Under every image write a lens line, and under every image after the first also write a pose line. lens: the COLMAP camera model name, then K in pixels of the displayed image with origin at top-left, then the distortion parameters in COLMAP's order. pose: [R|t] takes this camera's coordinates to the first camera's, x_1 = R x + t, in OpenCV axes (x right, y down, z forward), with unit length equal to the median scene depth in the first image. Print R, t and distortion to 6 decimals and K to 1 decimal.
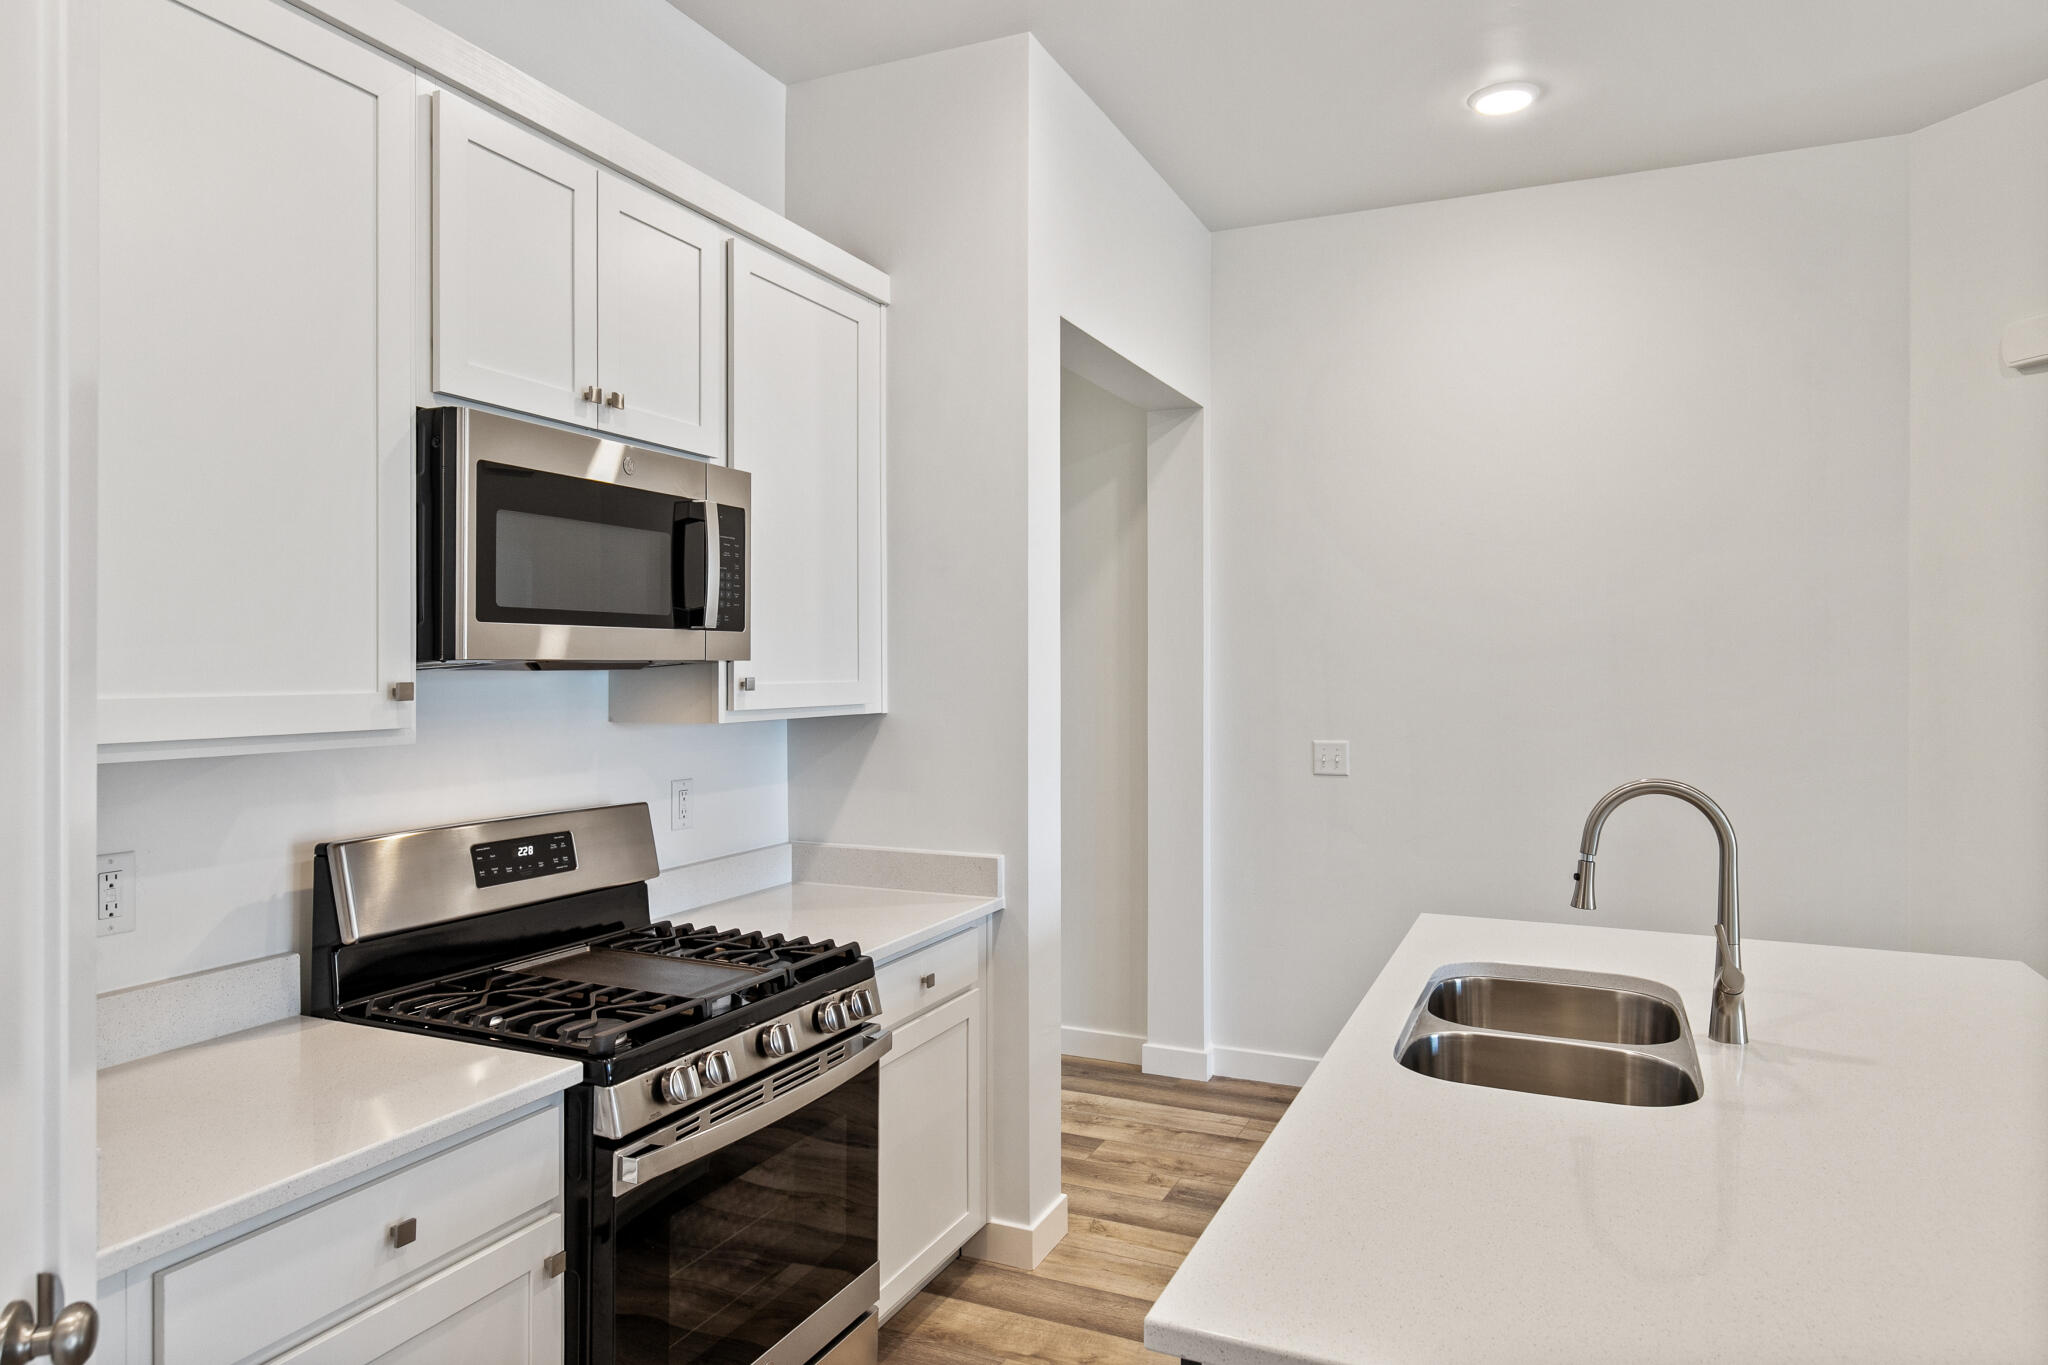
lens RADIAL K [[1269.0, 0, 1028.5], [0, 1269.0, 667.2], [0, 0, 1]] dist [0.026584, -0.007519]
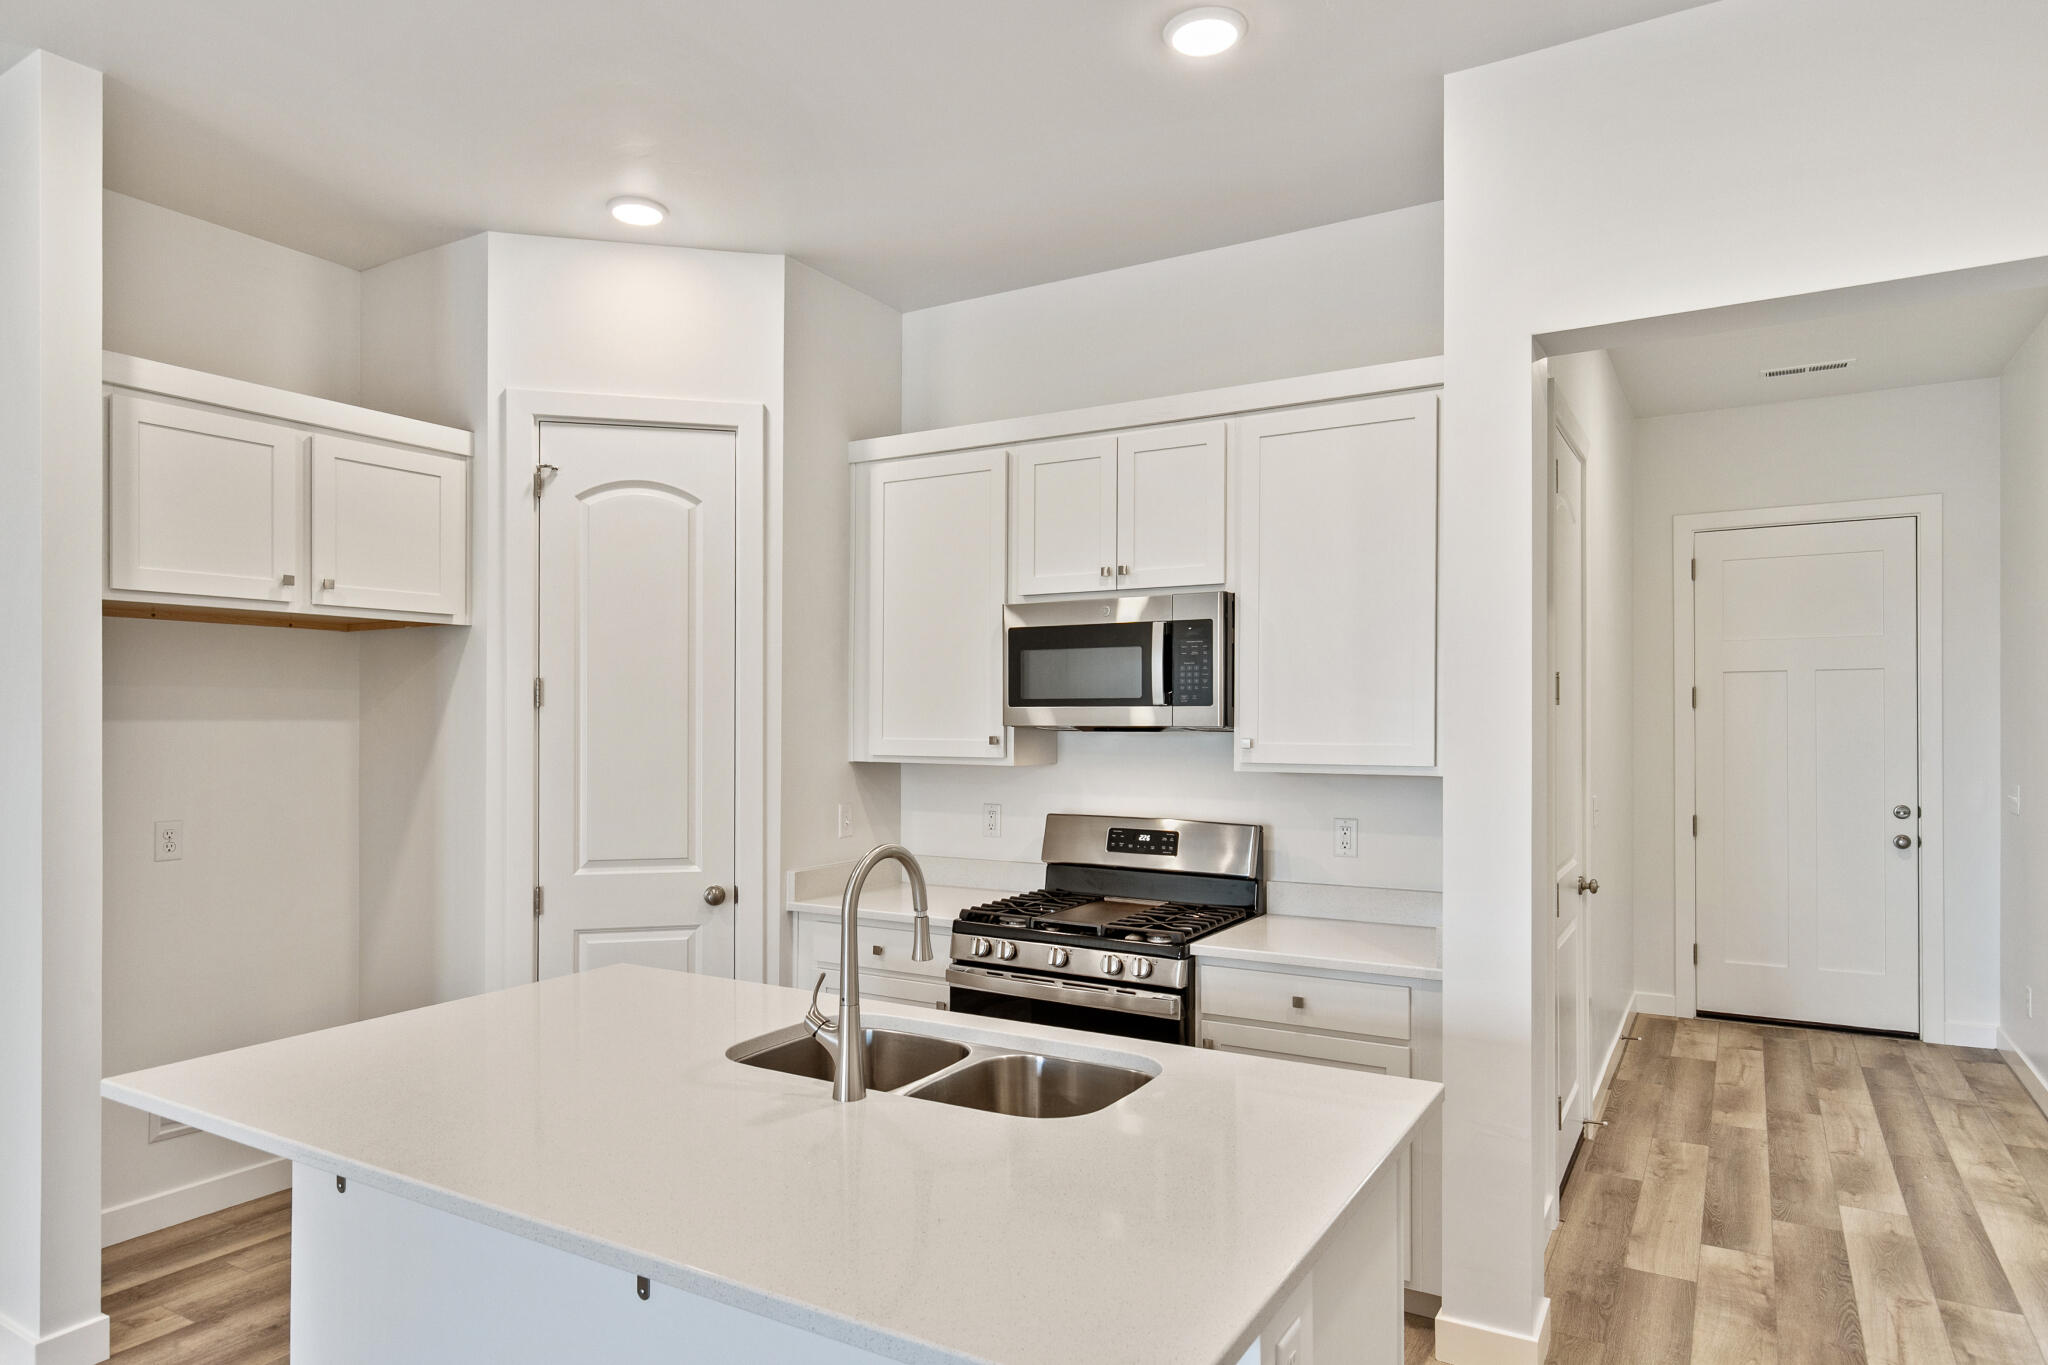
lens RADIAL K [[1200.5, 0, 1046.1], [0, 1200.5, 729.8], [0, 0, 1]] dist [0.003852, 0.001610]
pose [[-0.096940, 0.007808, -0.995260, 1.187627], [-0.002628, 0.999964, 0.008101, -0.012492], [0.995287, 0.003401, -0.096916, 1.001588]]
